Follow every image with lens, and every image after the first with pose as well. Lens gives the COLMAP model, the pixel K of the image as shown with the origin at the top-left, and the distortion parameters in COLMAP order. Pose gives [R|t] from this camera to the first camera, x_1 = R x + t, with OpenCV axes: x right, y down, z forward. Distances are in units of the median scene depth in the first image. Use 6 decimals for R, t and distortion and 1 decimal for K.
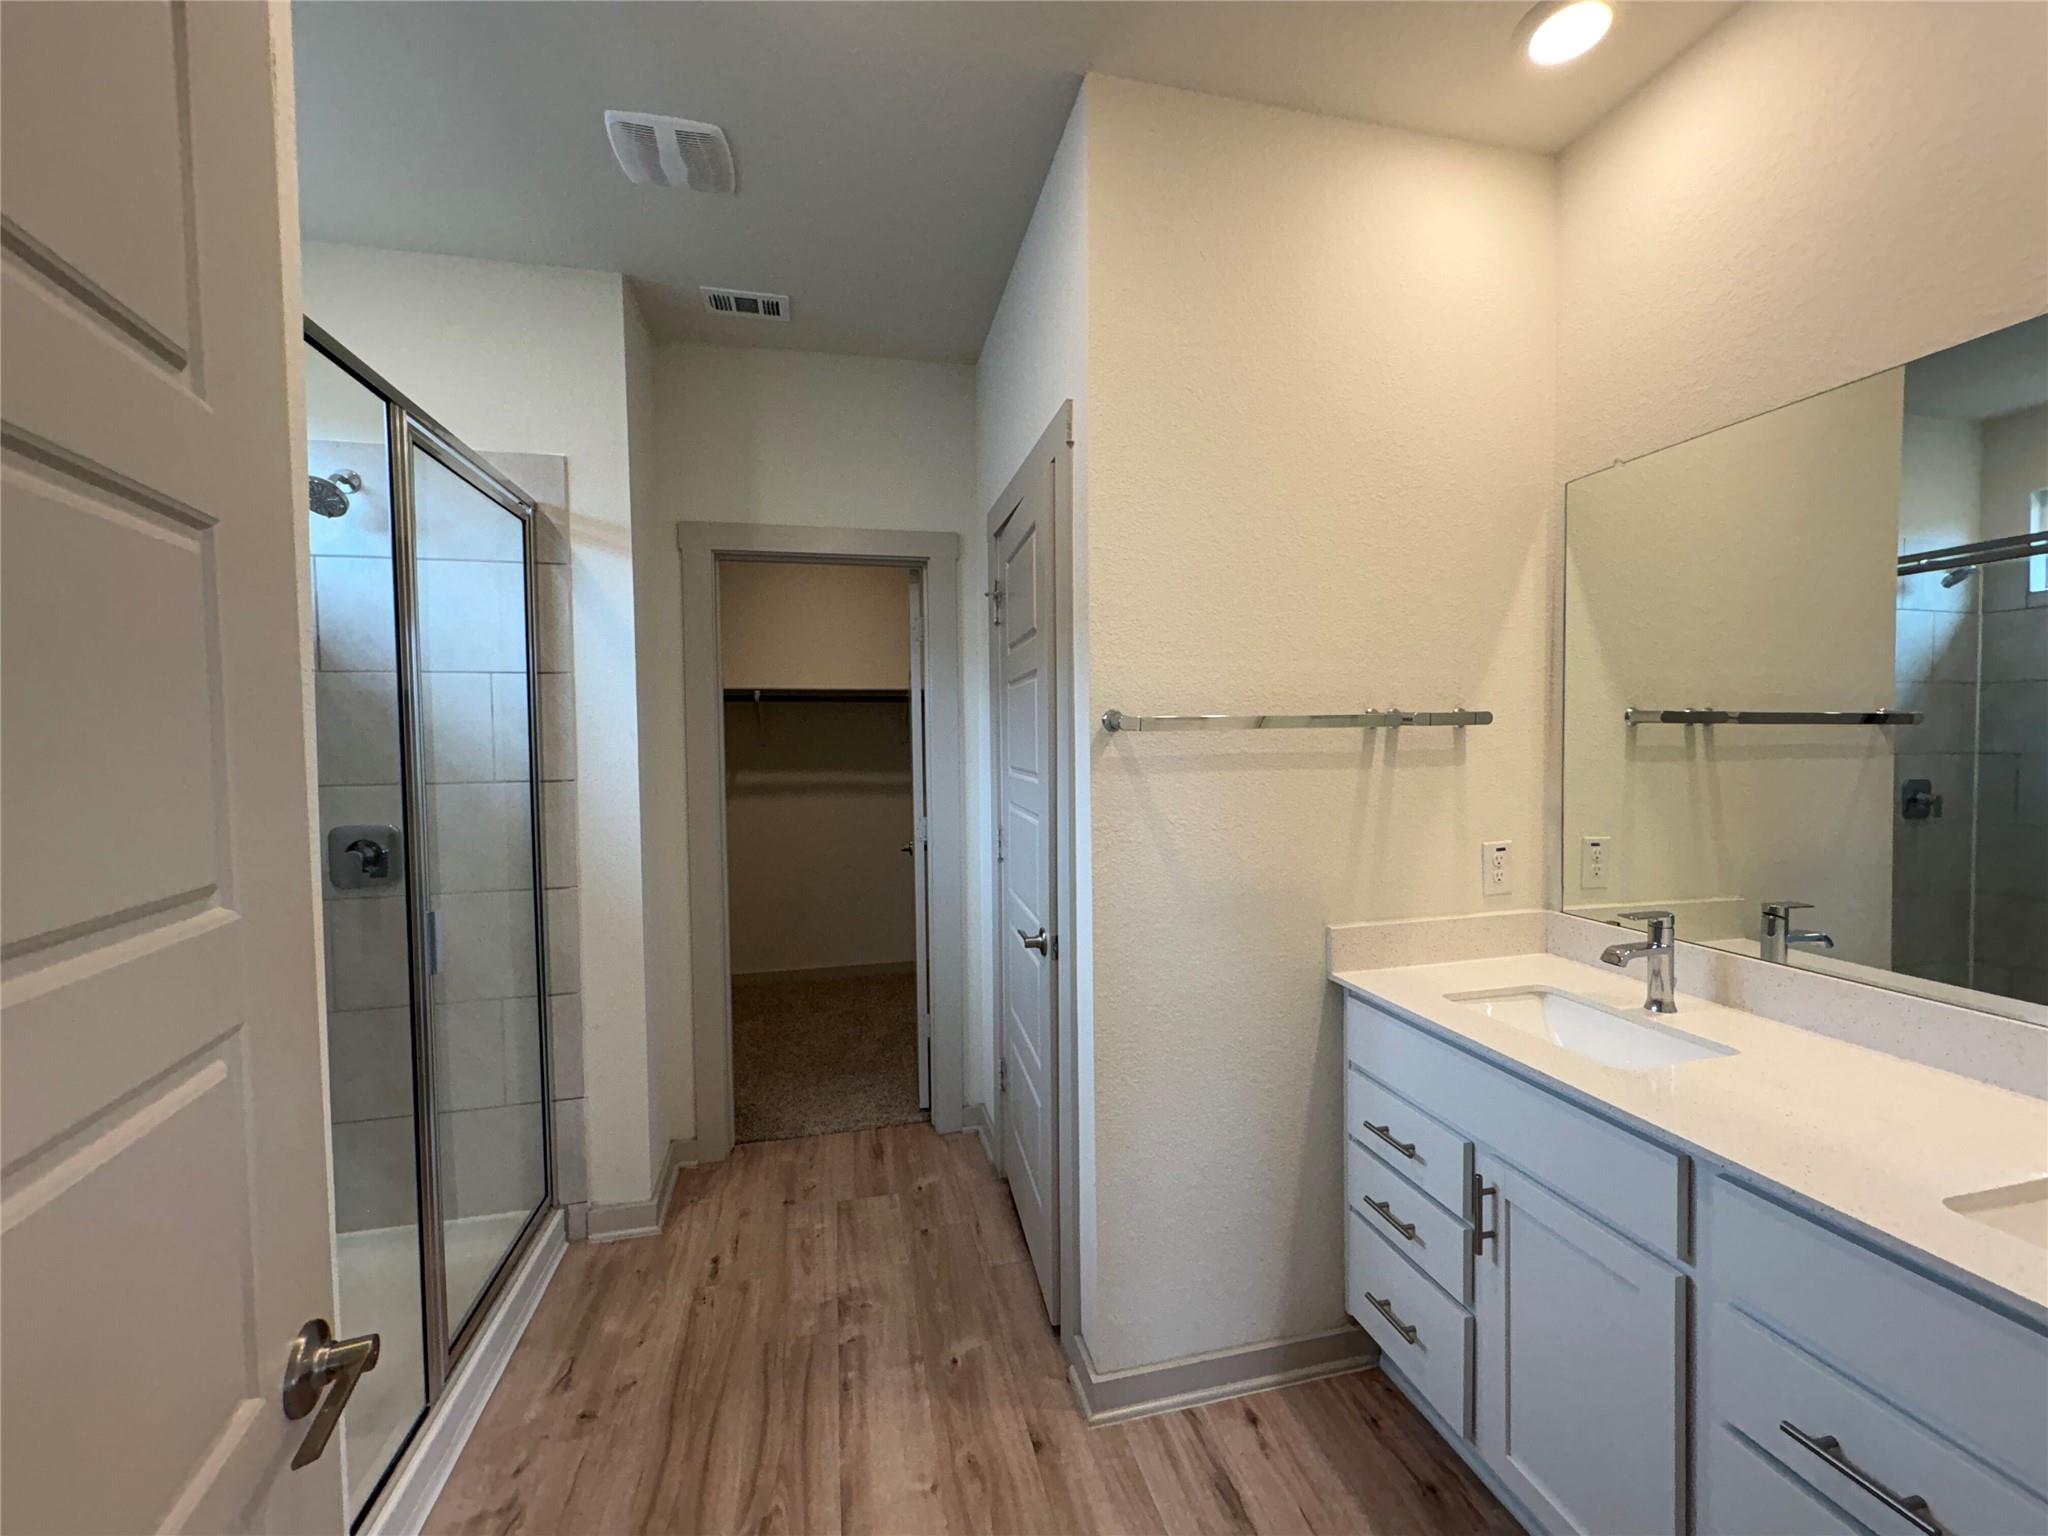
lens RADIAL K [[816.7, 0, 1027.0], [0, 816.7, 755.3], [0, 0, 1]] dist [-0.001086, 0.000312]
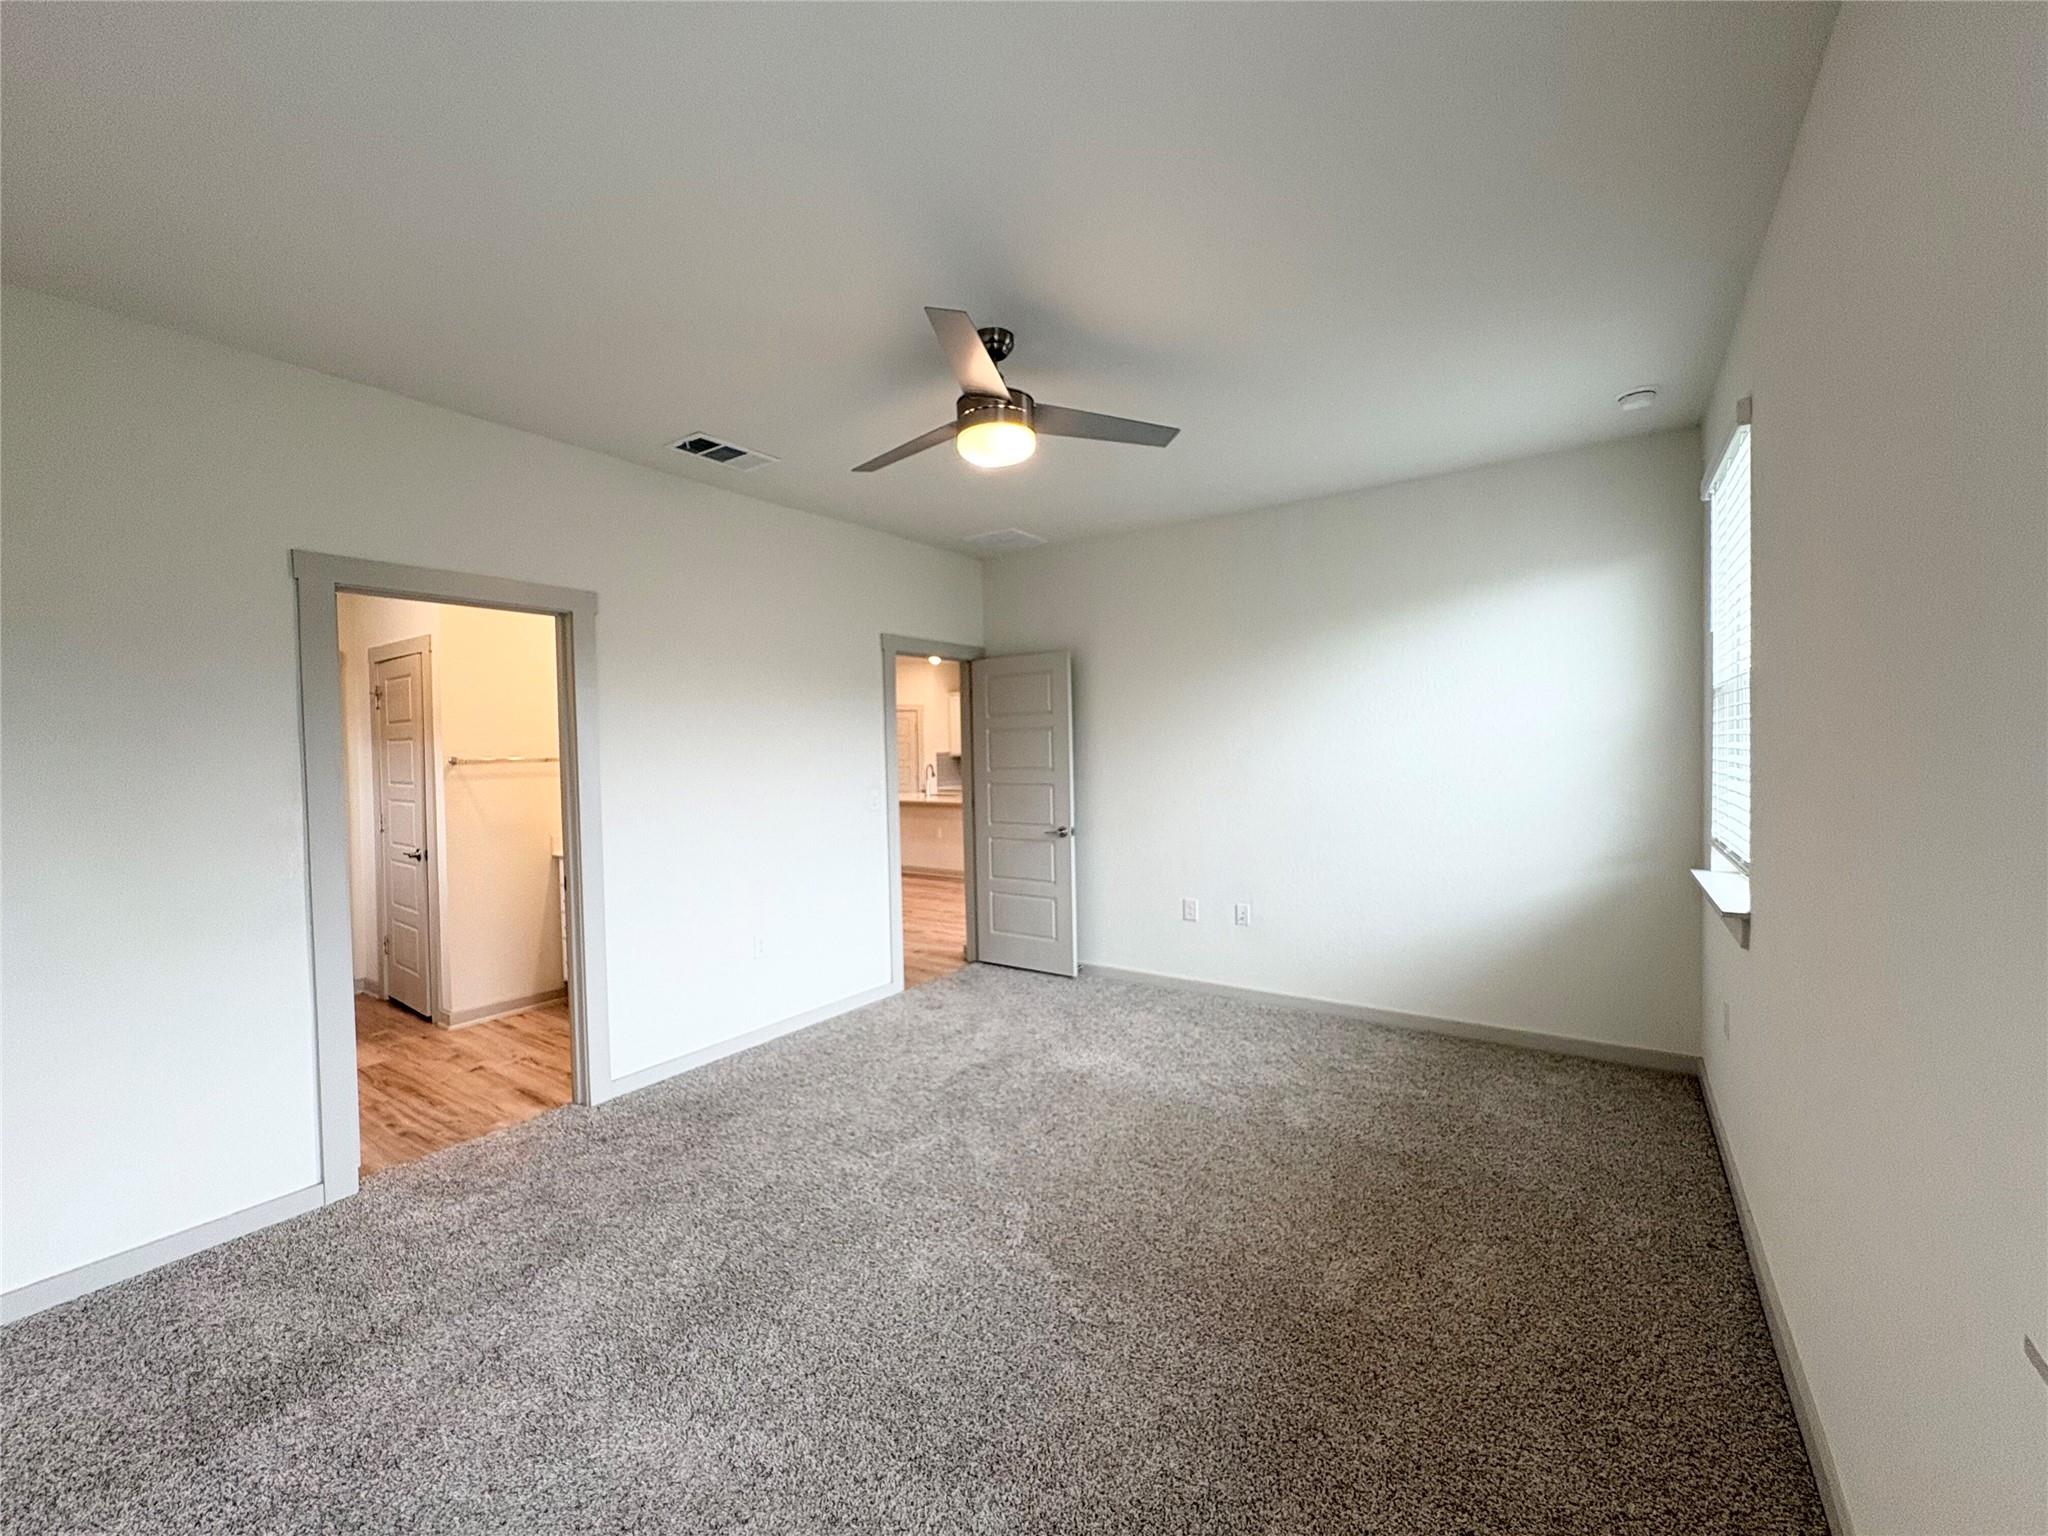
lens RADIAL K [[816.7, 0, 1029.6], [0, 816.7, 780.7], [0, 0, 1]] dist [-0.001086, 0.000312]
pose [[0.747014, -0.017606, 0.664575, -0.246843], [0.021427, 0.999768, 0.002402, 0.053147], [-0.664462, 0.012446, 0.747218, -2.112727]]
